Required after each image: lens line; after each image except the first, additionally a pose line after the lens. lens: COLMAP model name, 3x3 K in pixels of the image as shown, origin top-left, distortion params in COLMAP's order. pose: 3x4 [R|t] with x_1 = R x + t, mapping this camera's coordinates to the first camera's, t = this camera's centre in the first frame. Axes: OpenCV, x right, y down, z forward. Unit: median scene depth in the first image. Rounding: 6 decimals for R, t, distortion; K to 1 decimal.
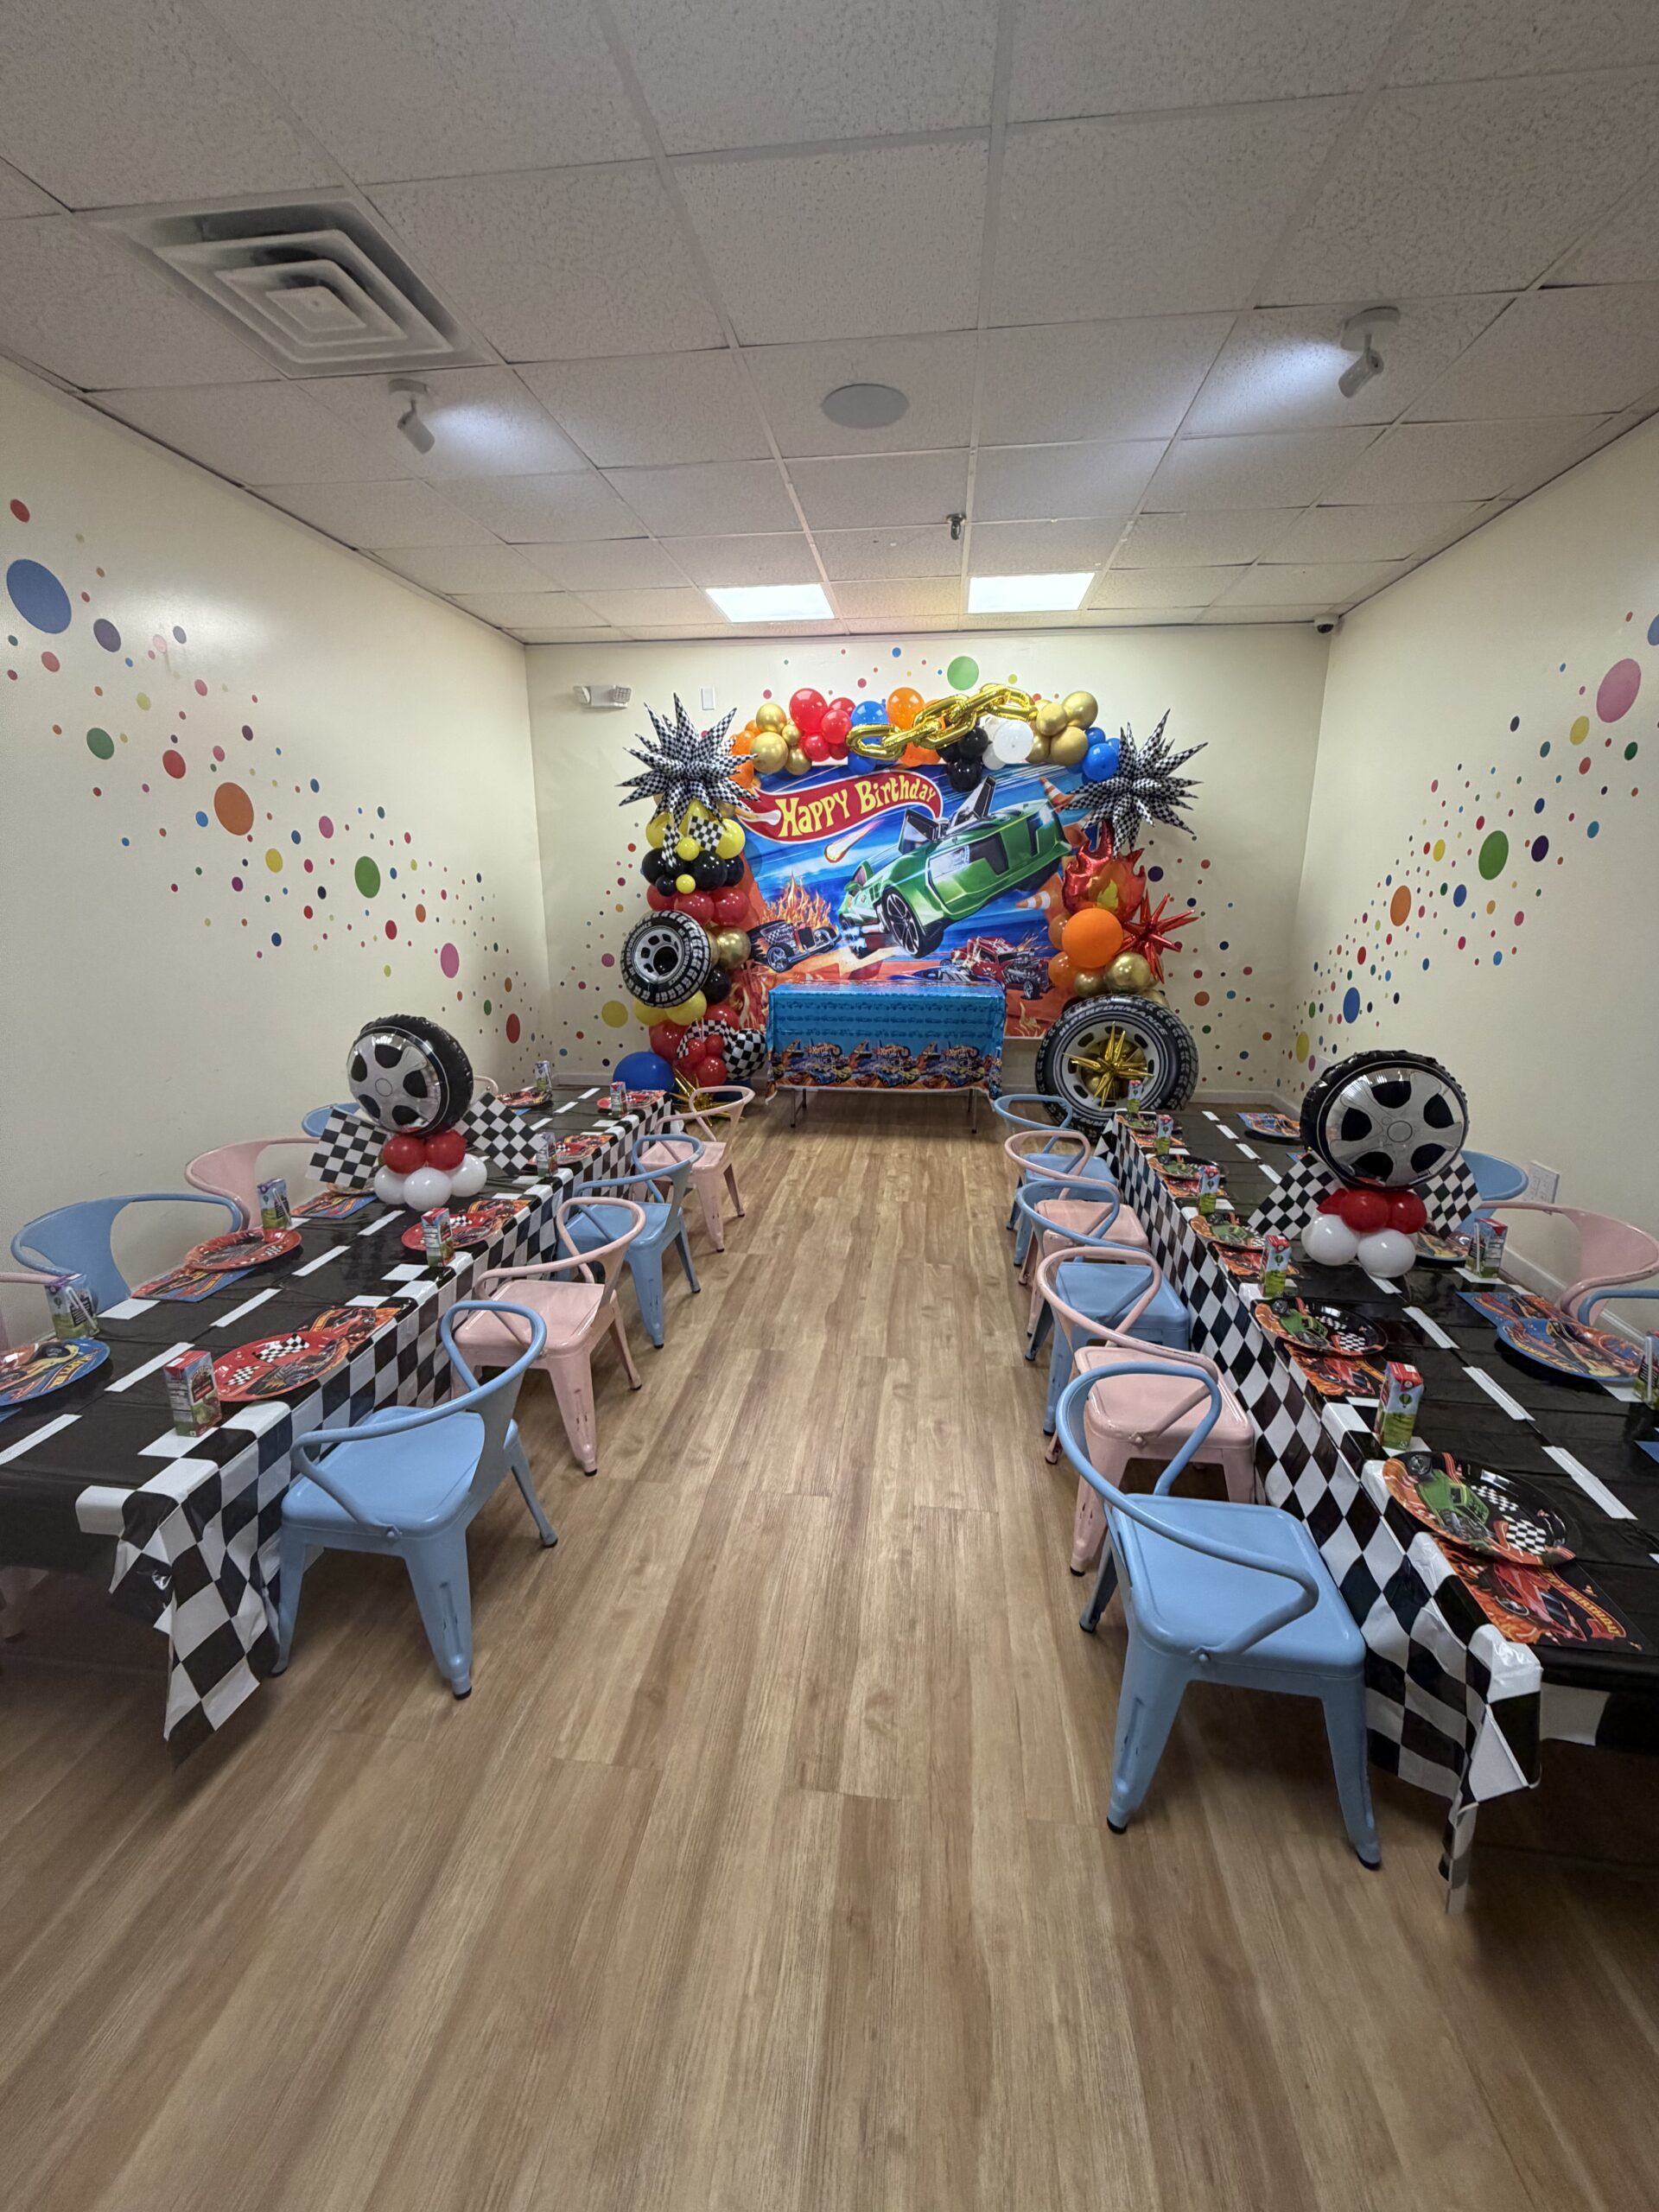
lens RADIAL K [[878.2, 0, 830.9], [0, 878.2, 1099.8], [0, 0, 1]] dist [-0.001222, -0.000188]
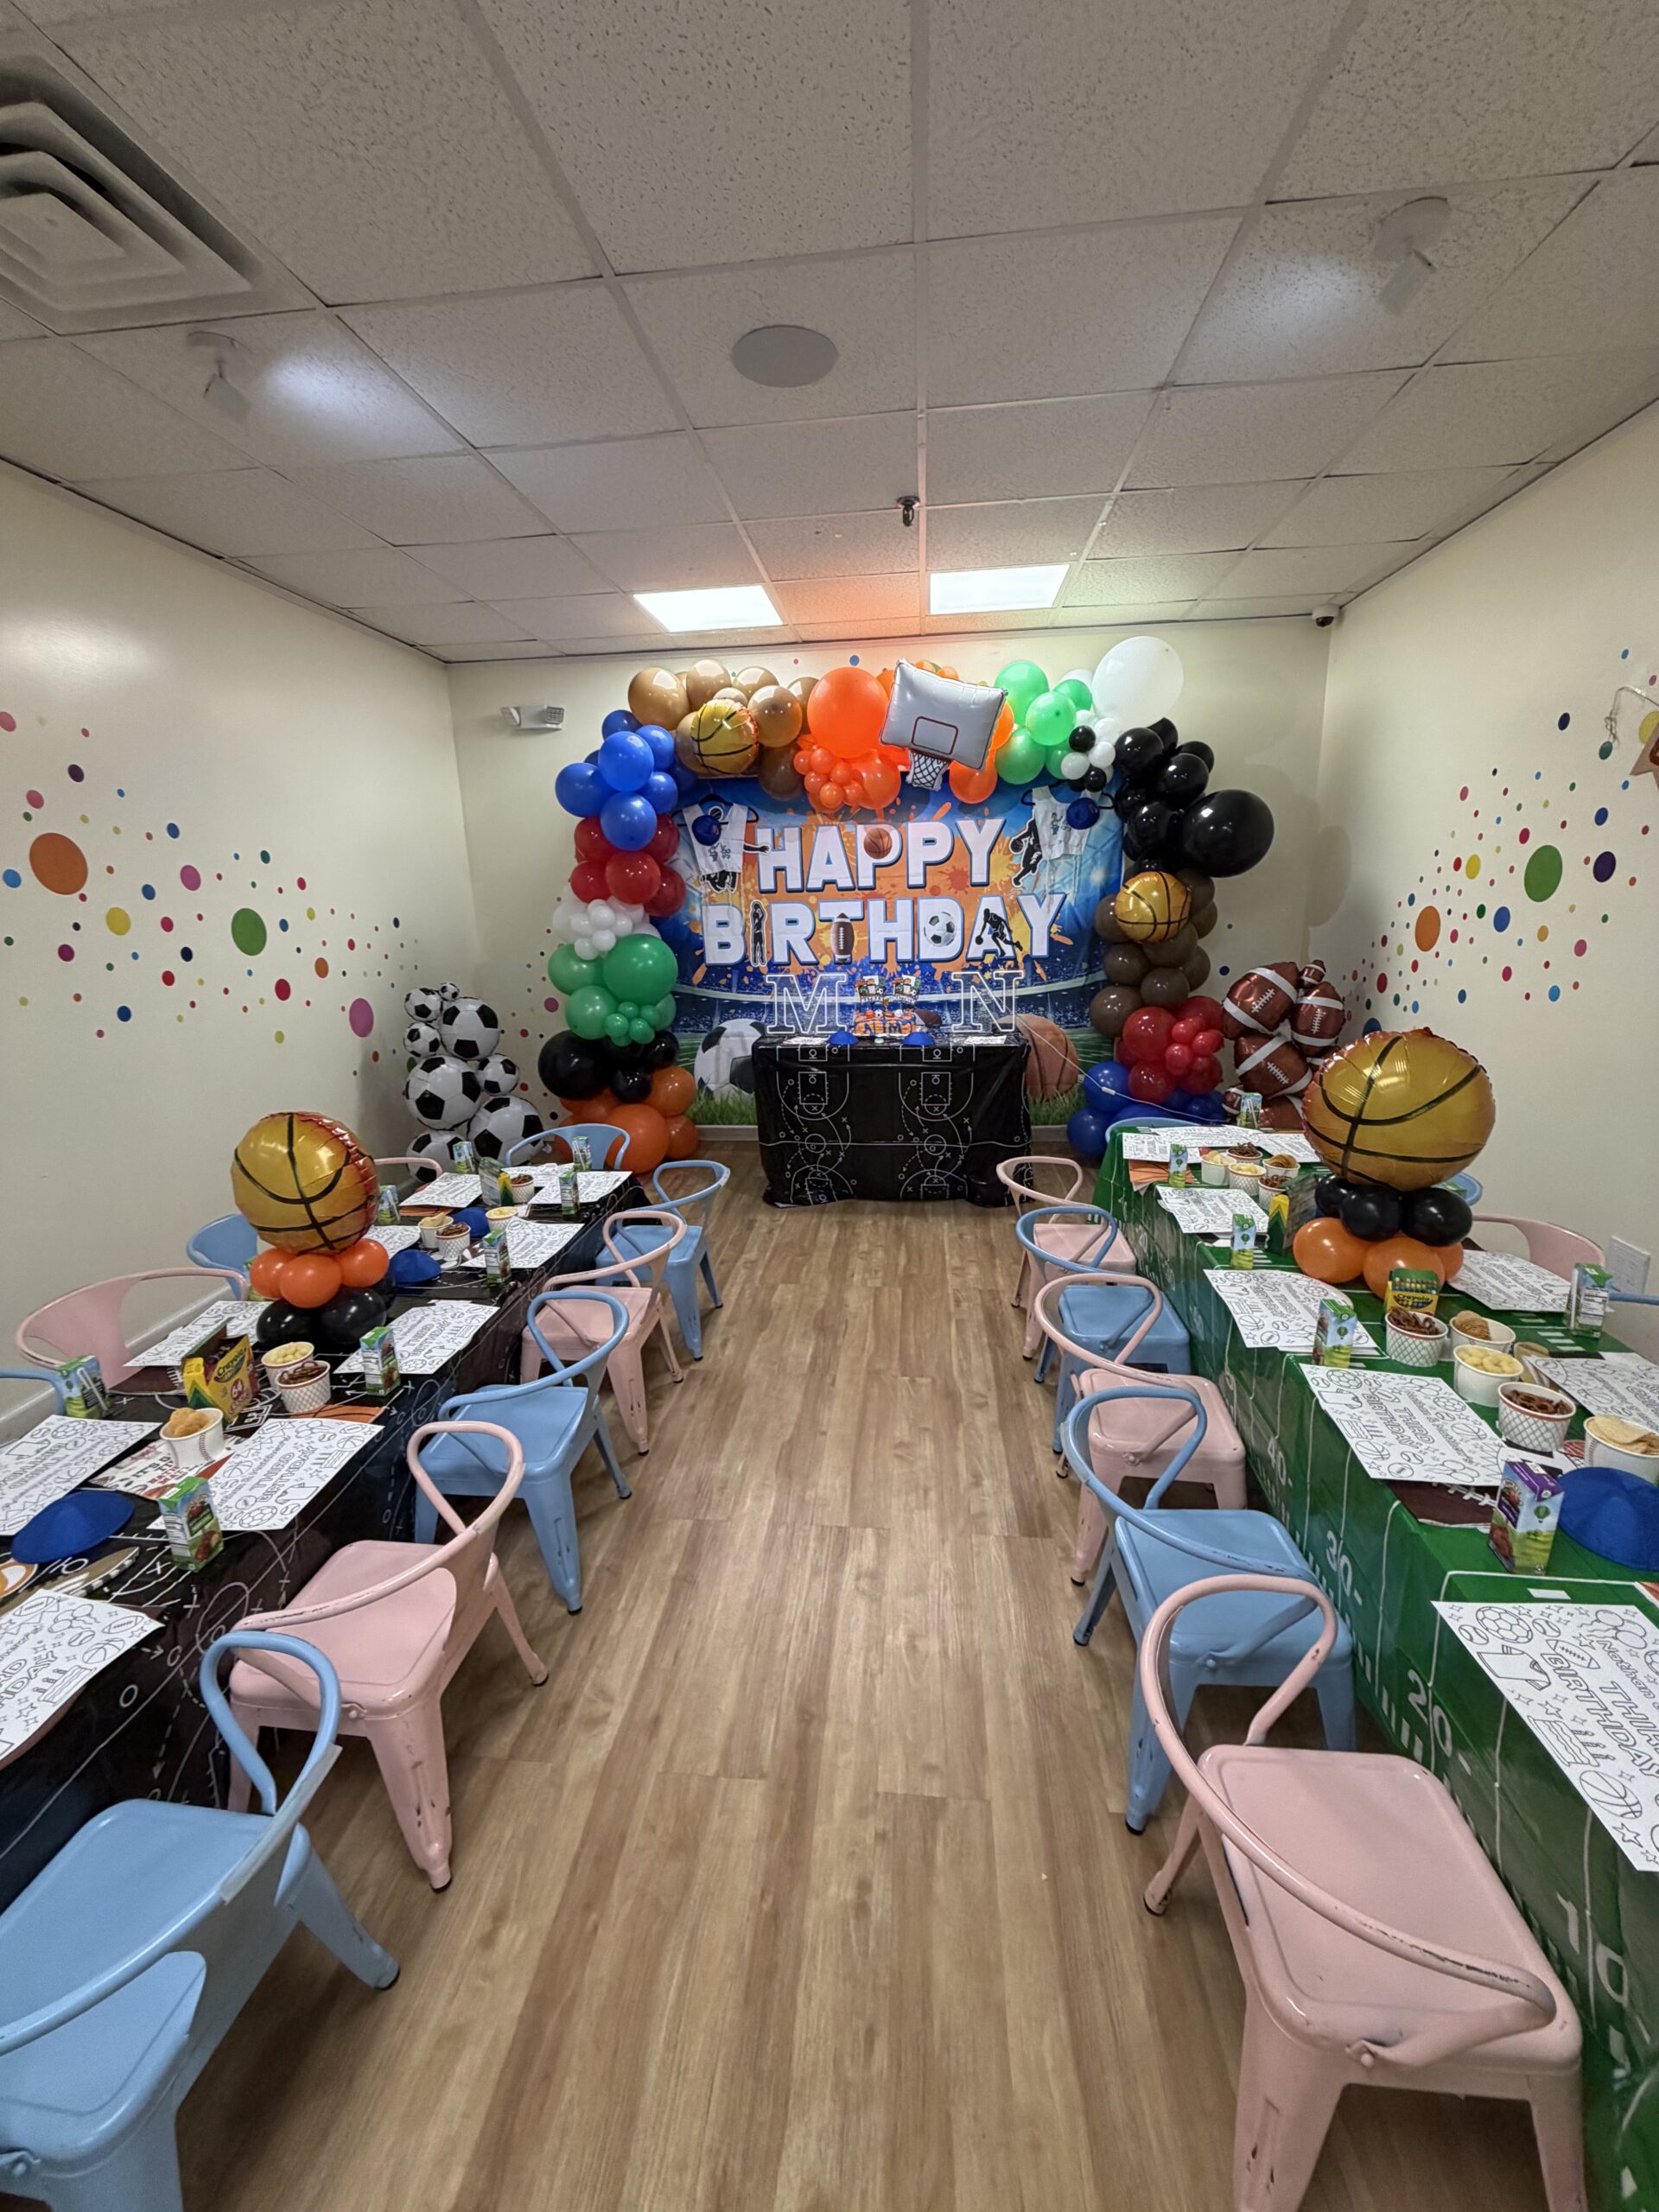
lens RADIAL K [[878.2, 0, 831.3], [0, 878.2, 1098.8], [0, 0, 1]] dist [-0.001222, -0.000188]
pose [[0.999423, -0.032018, 0.011359, 0.053069], [0.032168, 0.999394, -0.013321, -0.092092], [-0.010926, 0.013679, 0.999847, 0.200692]]
